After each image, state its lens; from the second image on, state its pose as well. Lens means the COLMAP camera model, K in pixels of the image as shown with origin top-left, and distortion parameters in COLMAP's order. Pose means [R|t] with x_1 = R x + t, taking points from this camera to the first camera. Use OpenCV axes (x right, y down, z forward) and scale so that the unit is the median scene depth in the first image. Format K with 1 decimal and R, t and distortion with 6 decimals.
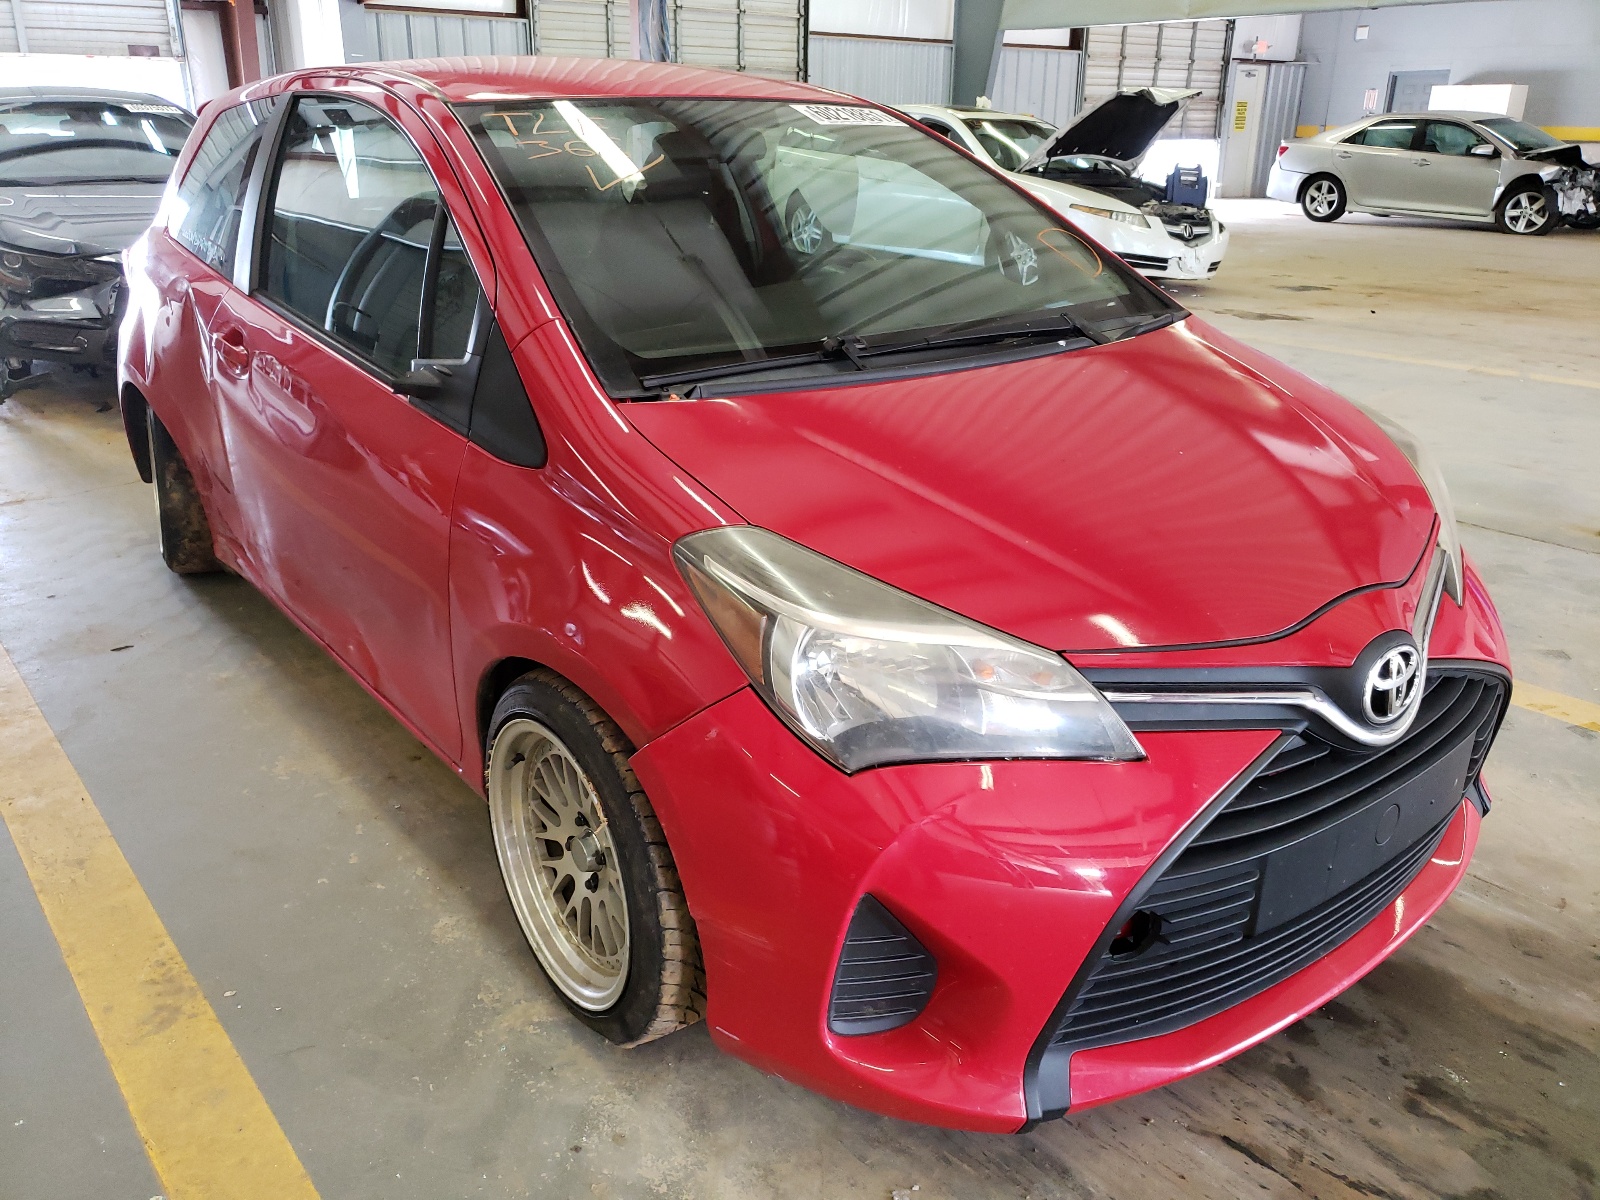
lens RADIAL K [[1220.8, 0, 801.4], [0, 1220.8, 613.4], [0, 0, 1]] dist [0.005294, 0.014097]
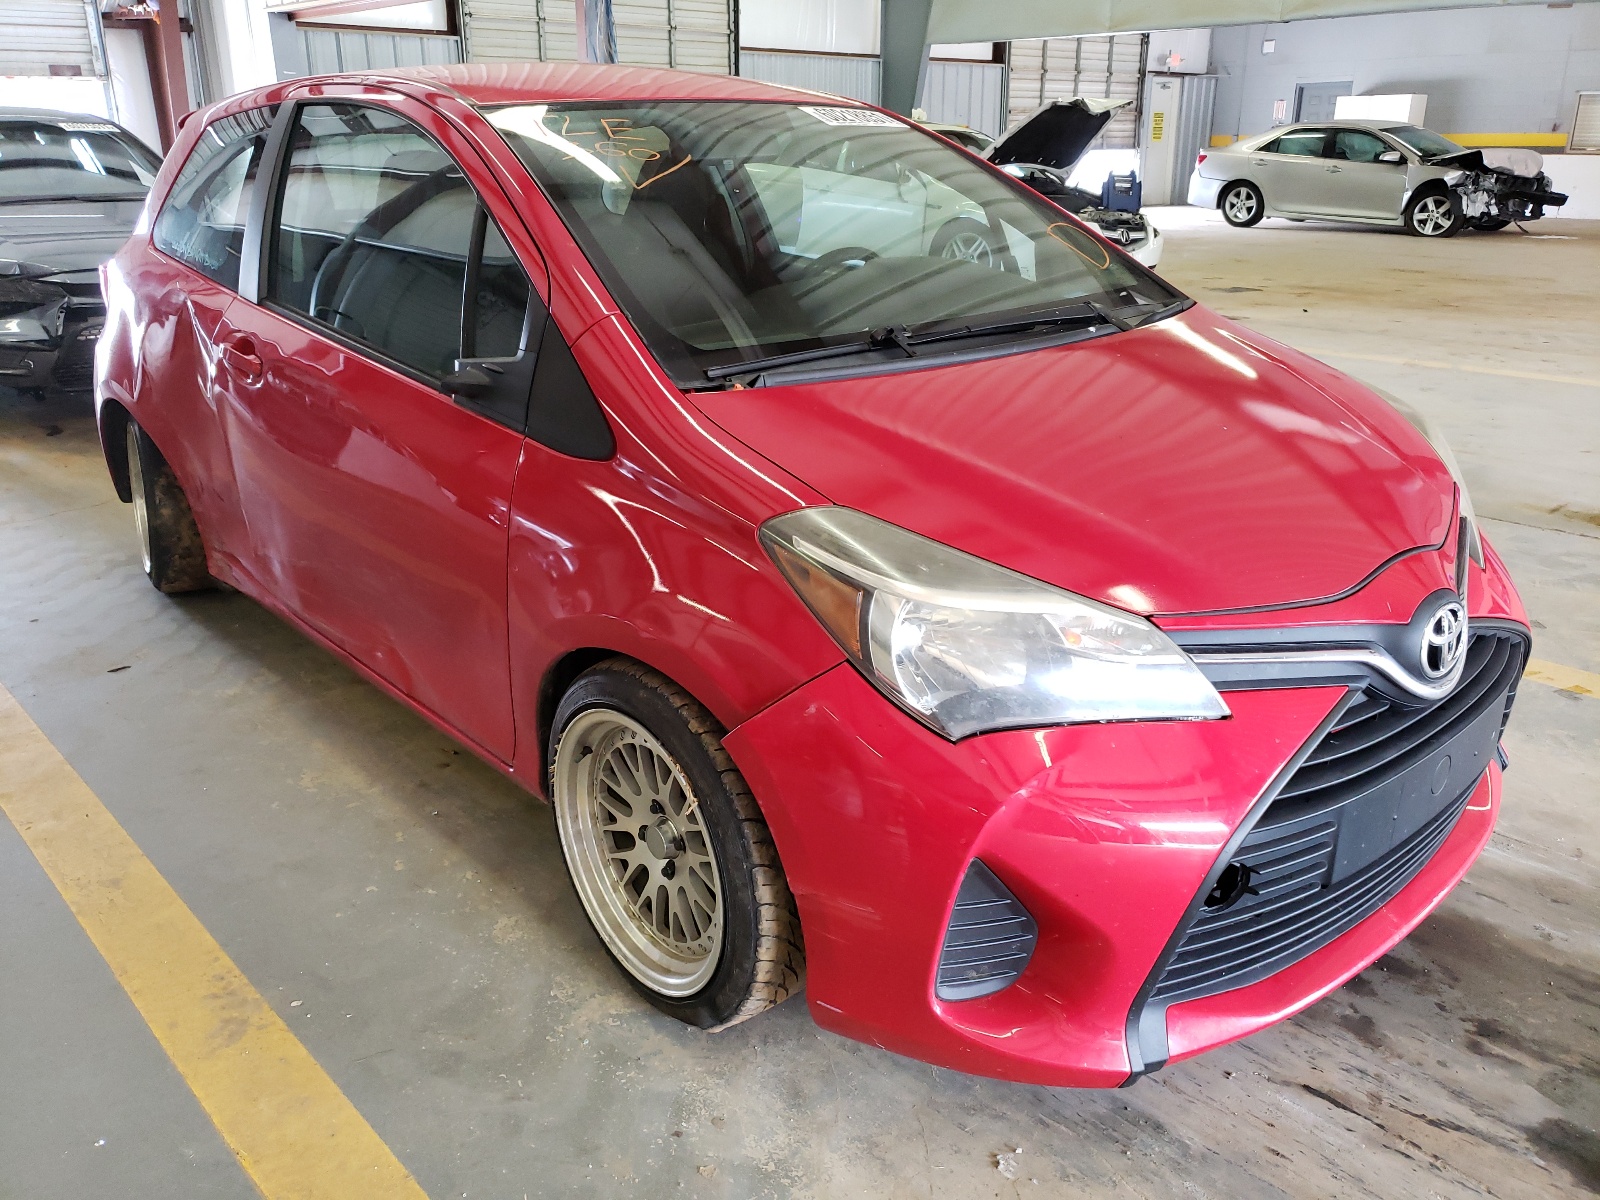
lens RADIAL K [[1230.1, 0, 800.0], [0, 1230.1, 600.0], [0, 0, 1]] dist [0.009986, 0.003632]
pose [[0.997561, -0.034239, 0.060825, -0.104876], [0.035731, 0.999082, -0.023612, 0.023134], [-0.059961, 0.025728, 0.997869, -0.018749]]
